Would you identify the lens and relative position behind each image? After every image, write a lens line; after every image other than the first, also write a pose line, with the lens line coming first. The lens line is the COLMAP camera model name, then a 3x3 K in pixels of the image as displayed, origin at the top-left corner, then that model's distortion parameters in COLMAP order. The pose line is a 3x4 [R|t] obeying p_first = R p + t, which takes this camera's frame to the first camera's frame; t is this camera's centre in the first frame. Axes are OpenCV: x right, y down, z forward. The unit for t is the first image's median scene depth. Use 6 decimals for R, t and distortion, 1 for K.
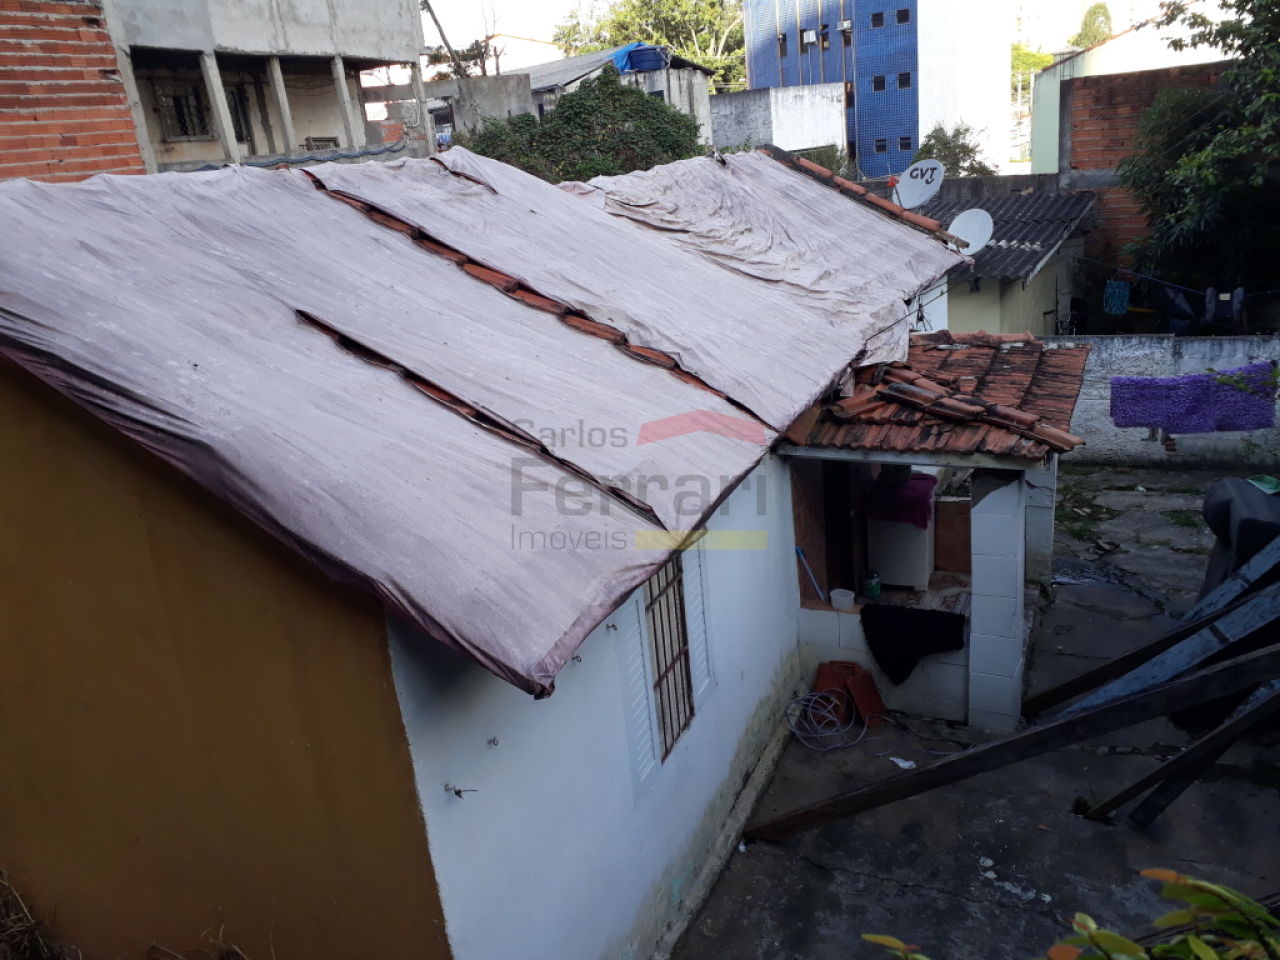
lens RADIAL K [[992.2, 0, 639.2], [0, 992.2, 485.6], [0, 0, 1]] dist [0.040452, -0.033265]
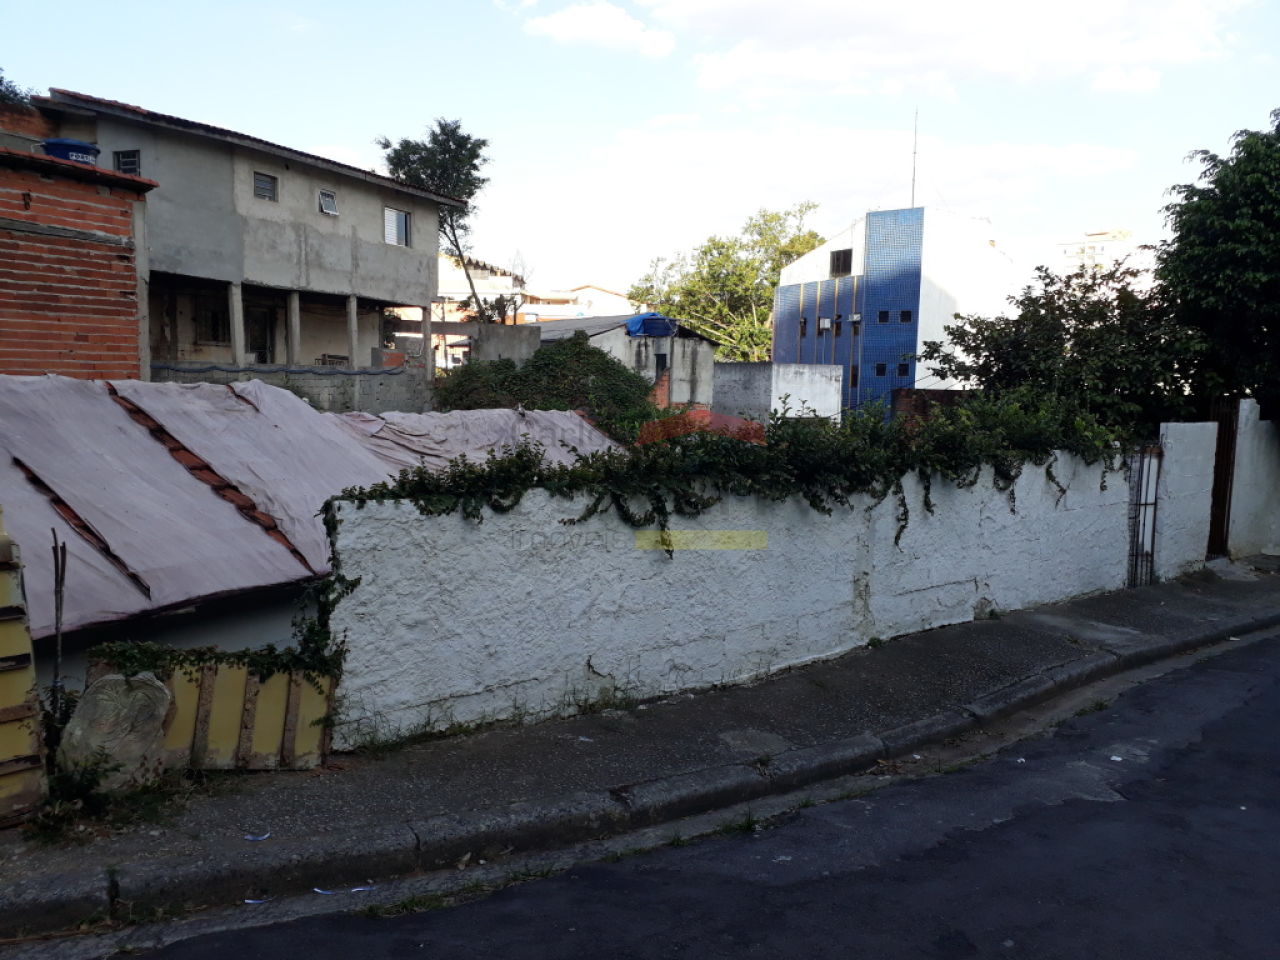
lens RADIAL K [[992.2, 0, 637.5], [0, 992.2, 507.5], [0, 0, 1]] dist [0.040452, -0.033265]
pose [[0.988155, 0.133949, -0.074886, 0.502174], [-0.146672, 0.967894, -0.204129, 0.061646], [0.045139, 0.212695, 0.976075, -0.370048]]
